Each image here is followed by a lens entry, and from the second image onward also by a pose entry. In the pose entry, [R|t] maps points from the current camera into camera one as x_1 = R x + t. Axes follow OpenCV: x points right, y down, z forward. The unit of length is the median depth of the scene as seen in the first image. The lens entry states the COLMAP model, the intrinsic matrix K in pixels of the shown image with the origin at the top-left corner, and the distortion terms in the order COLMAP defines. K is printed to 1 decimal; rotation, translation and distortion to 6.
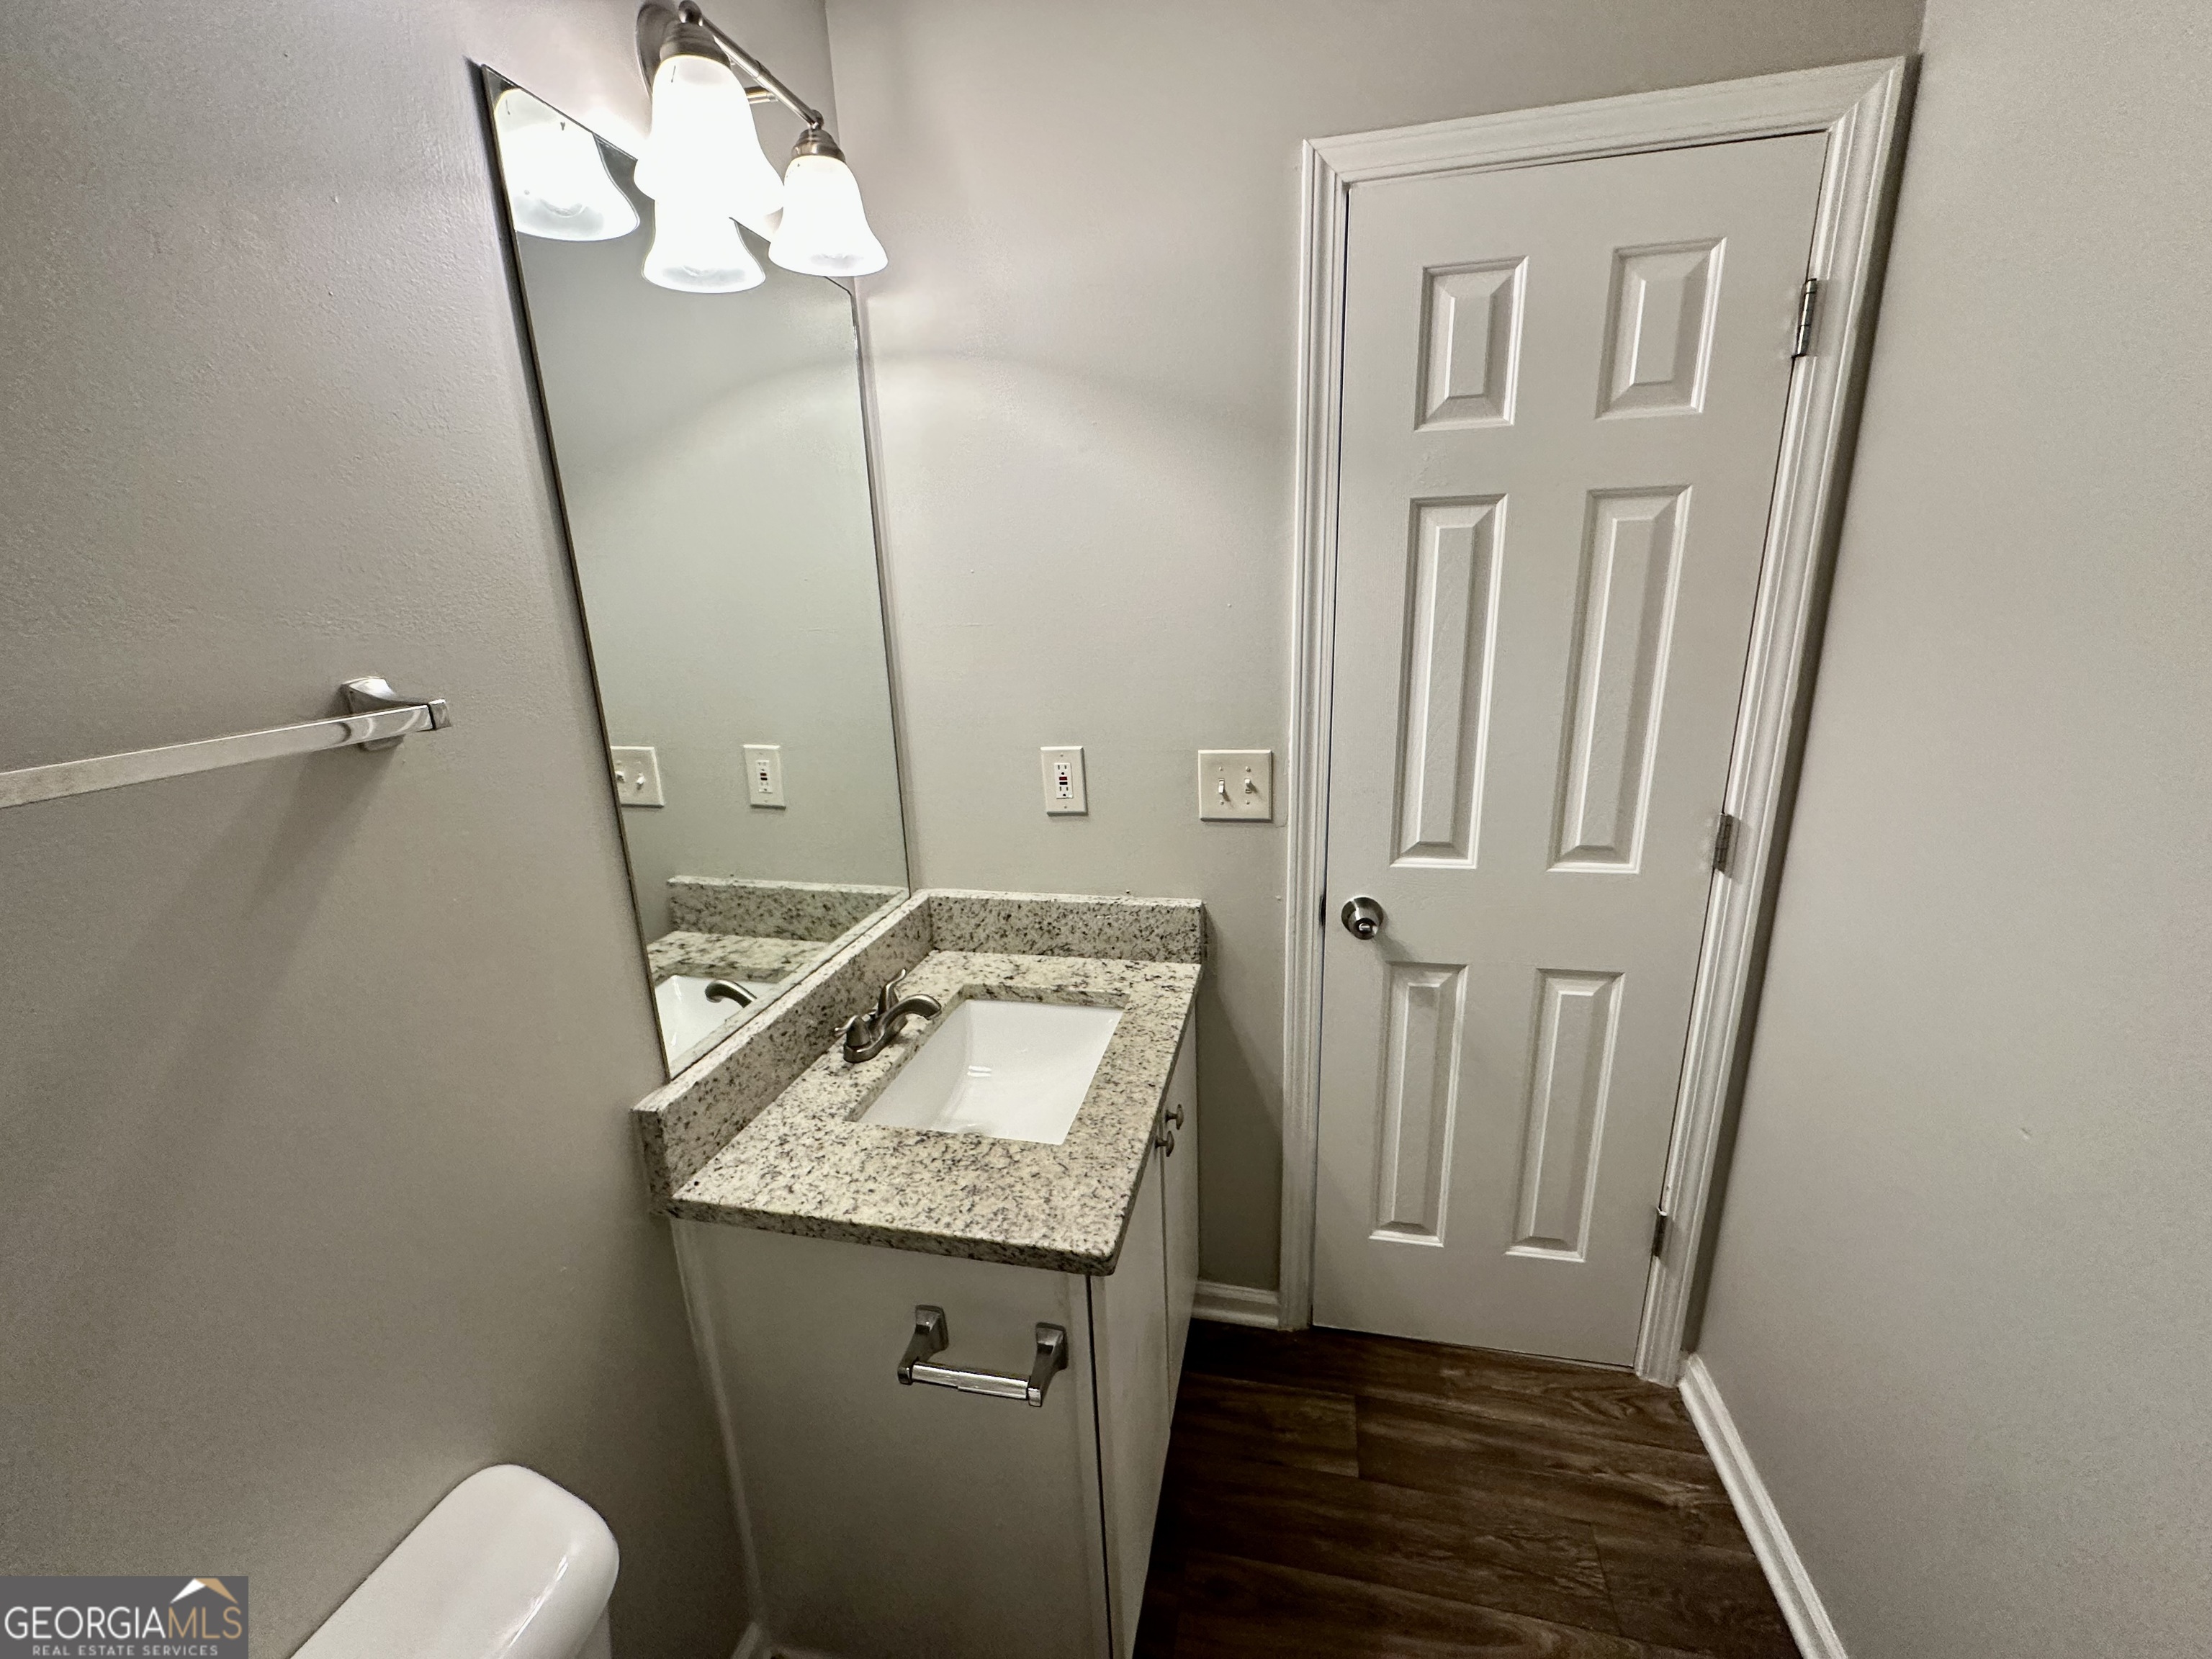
lens RADIAL K [[884.9, 0, 1104.9], [0, 884.9, 823.8], [0, 0, 1]] dist [-0.001694, 0.000516]
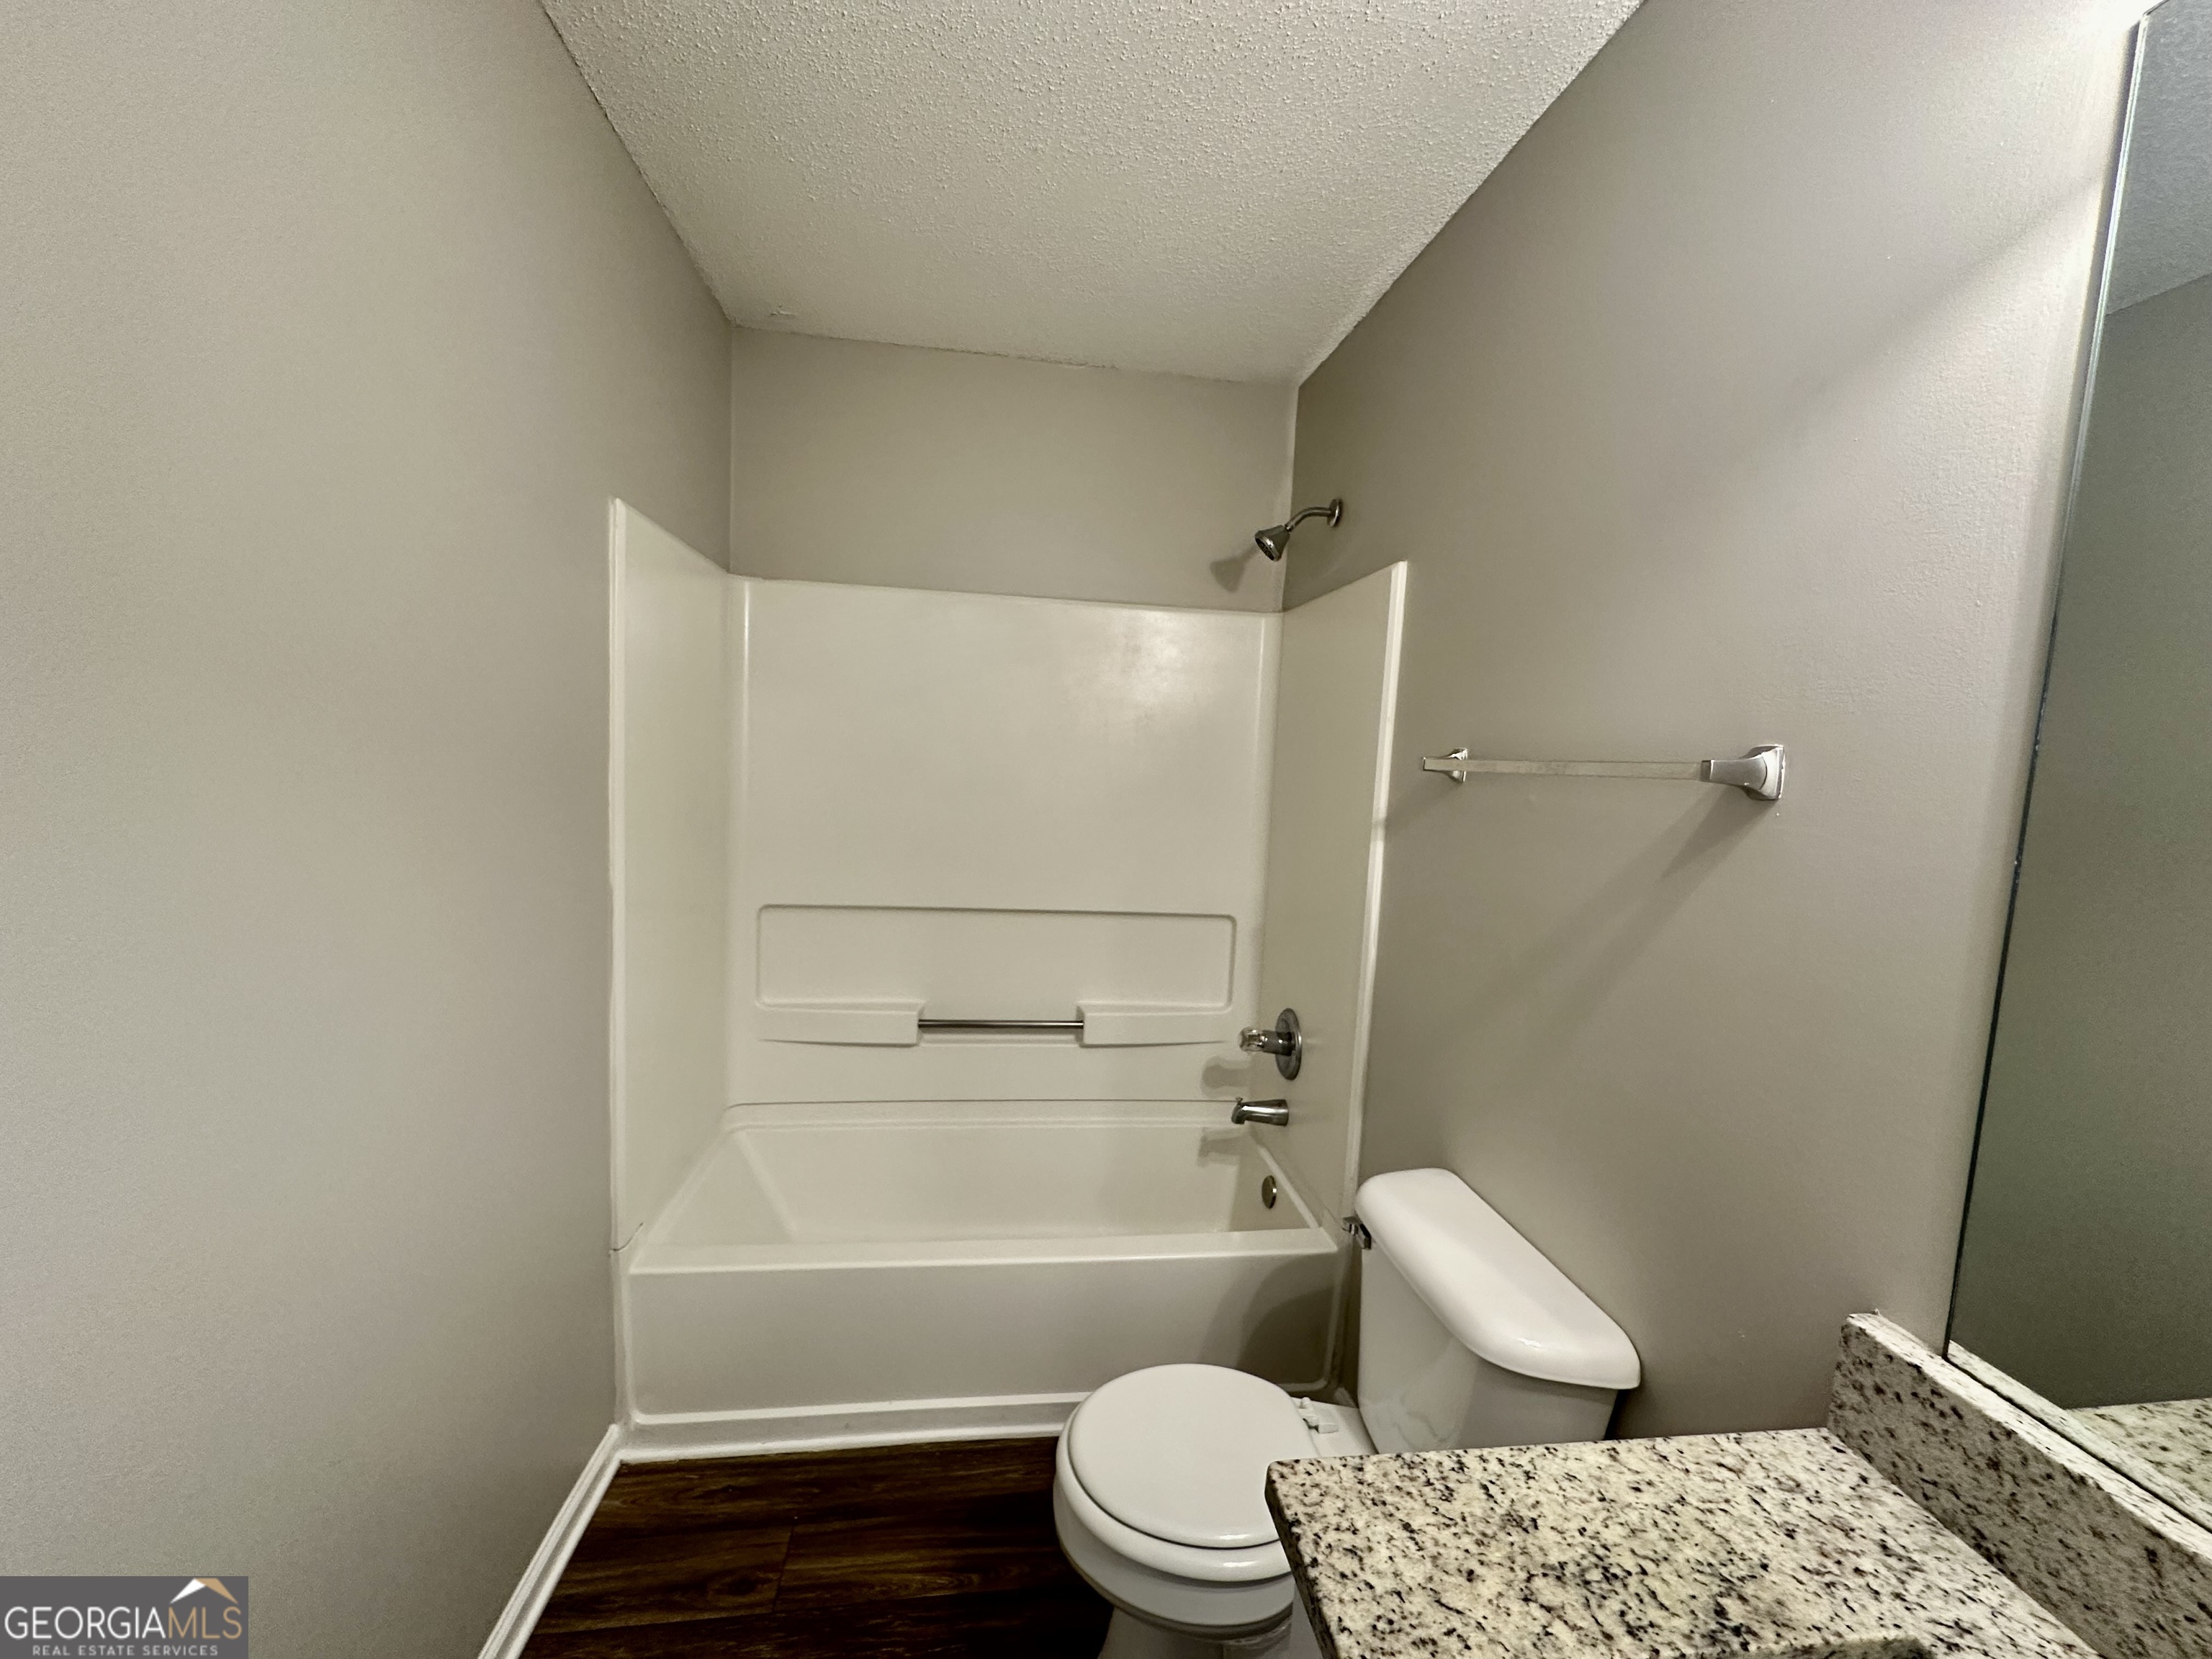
lens RADIAL K [[884.9, 0, 1107.0], [0, 884.9, 826.3], [0, 0, 1]] dist [-0.001694, 0.000516]
pose [[-0.933661, 0.022035, -0.357480, 0.340680], [-0.106672, 0.935701, 0.336280, -0.248906], [0.341904, 0.352104, -0.871277, 1.189429]]
